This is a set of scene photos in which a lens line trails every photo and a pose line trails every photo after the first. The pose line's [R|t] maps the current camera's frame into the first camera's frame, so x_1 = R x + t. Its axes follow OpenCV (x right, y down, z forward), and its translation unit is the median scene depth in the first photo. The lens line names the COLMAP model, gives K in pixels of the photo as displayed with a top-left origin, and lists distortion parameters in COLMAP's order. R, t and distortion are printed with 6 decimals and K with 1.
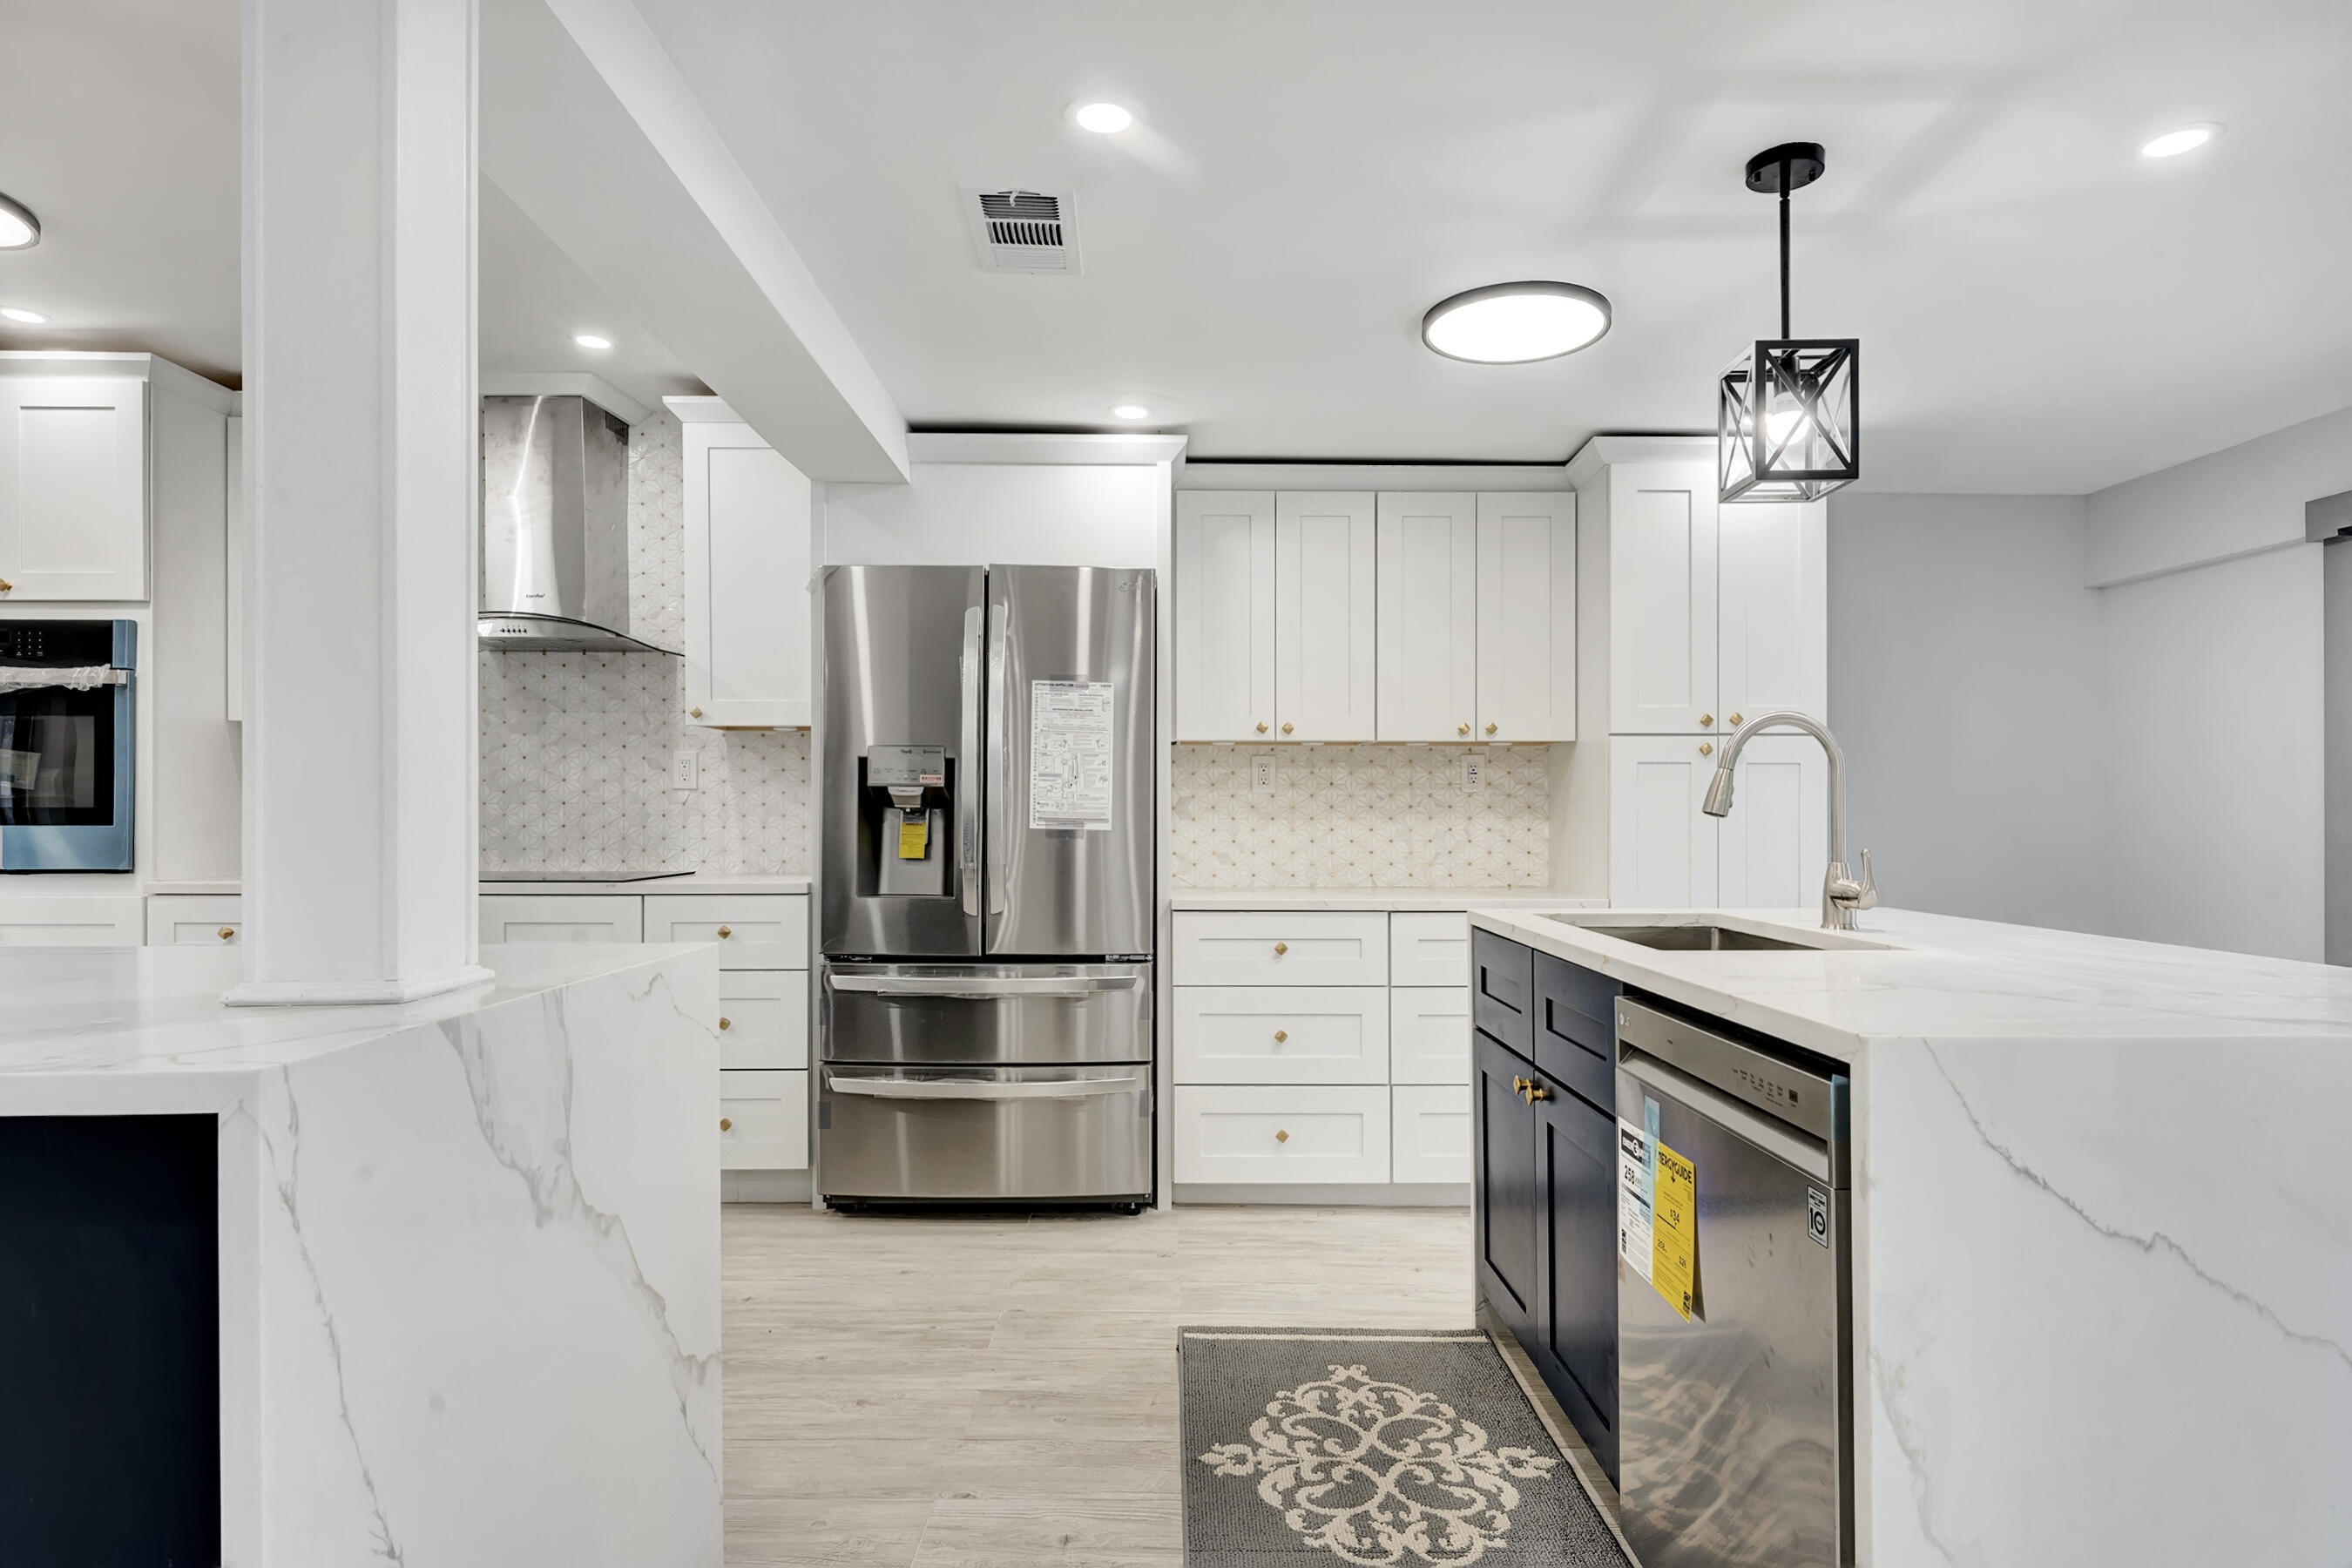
lens RADIAL K [[1298.4, 0, 1182.4], [0, 1298.4, 807.0], [0, 0, 1]] dist [0.016792, -0.005406]
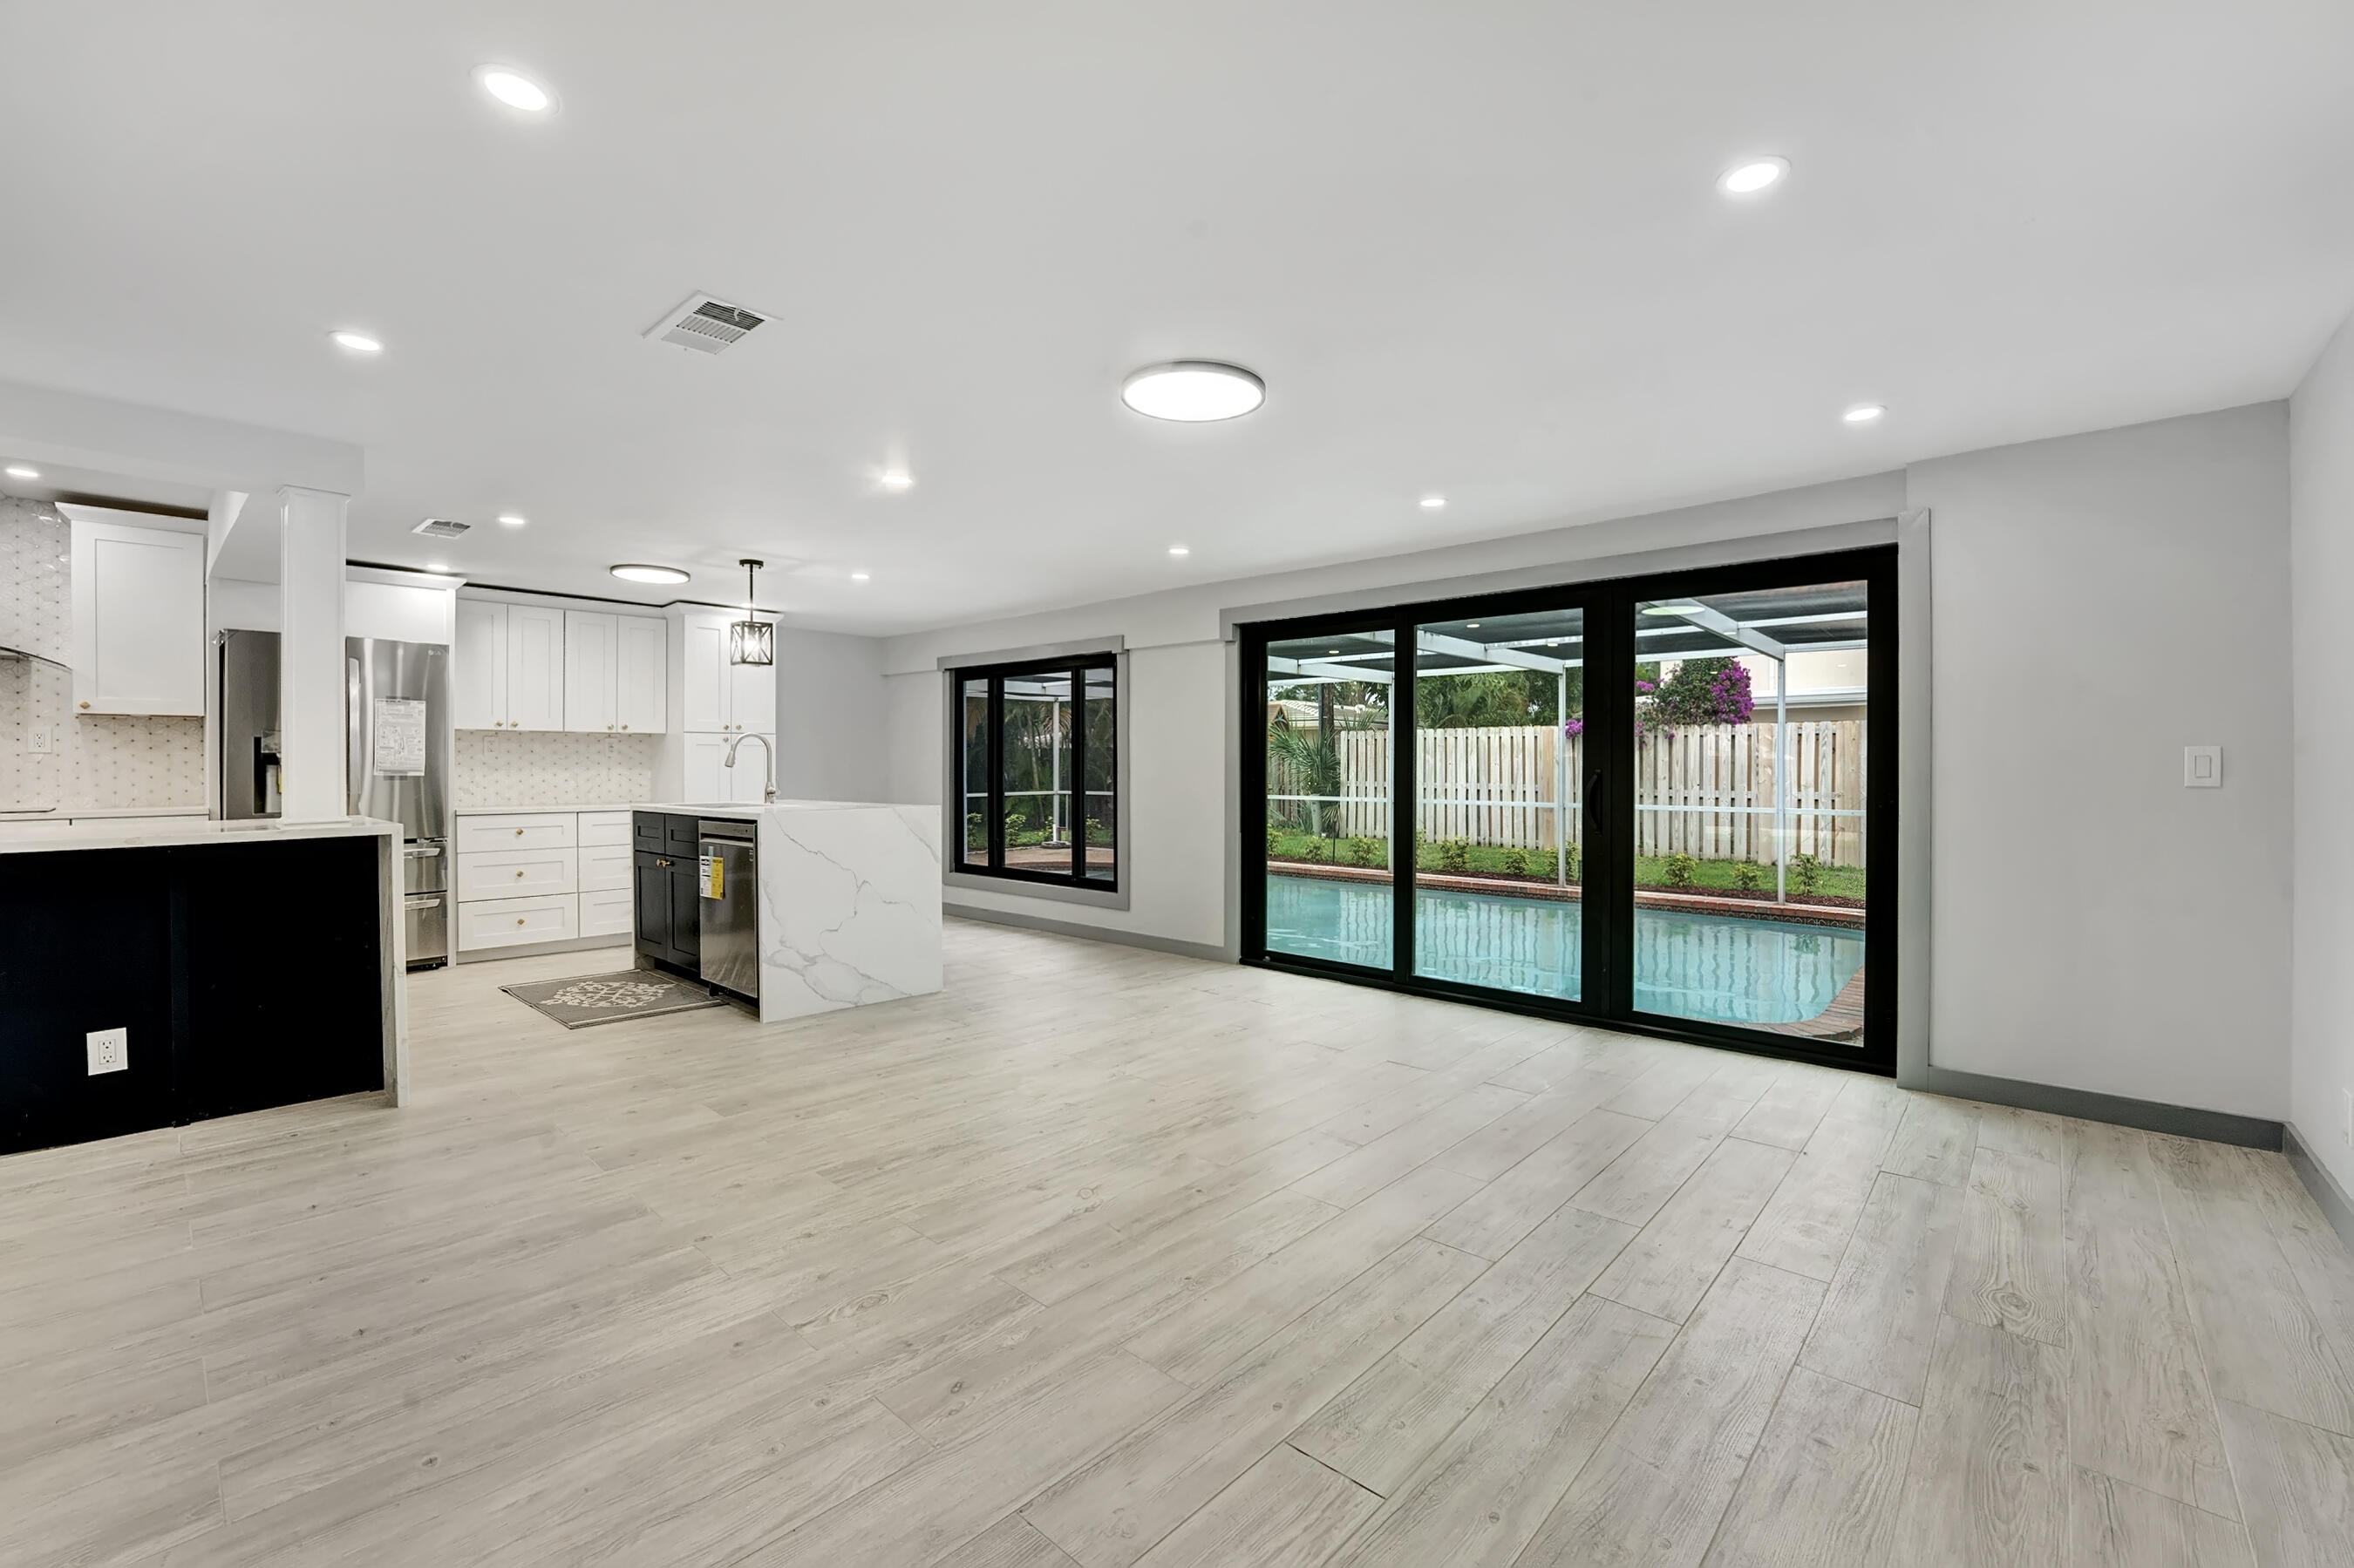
lens RADIAL K [[988.9, 0, 1190.7], [0, 988.9, 761.0], [0, 0, 1]] dist [-0.023047, 0.000148]
pose [[0.678952, -0.000046, 0.734182, -0.339236], [0.000415, 1.000000, -0.000321, -0.003523], [-0.734182, 0.000523, 0.678952, -0.839787]]
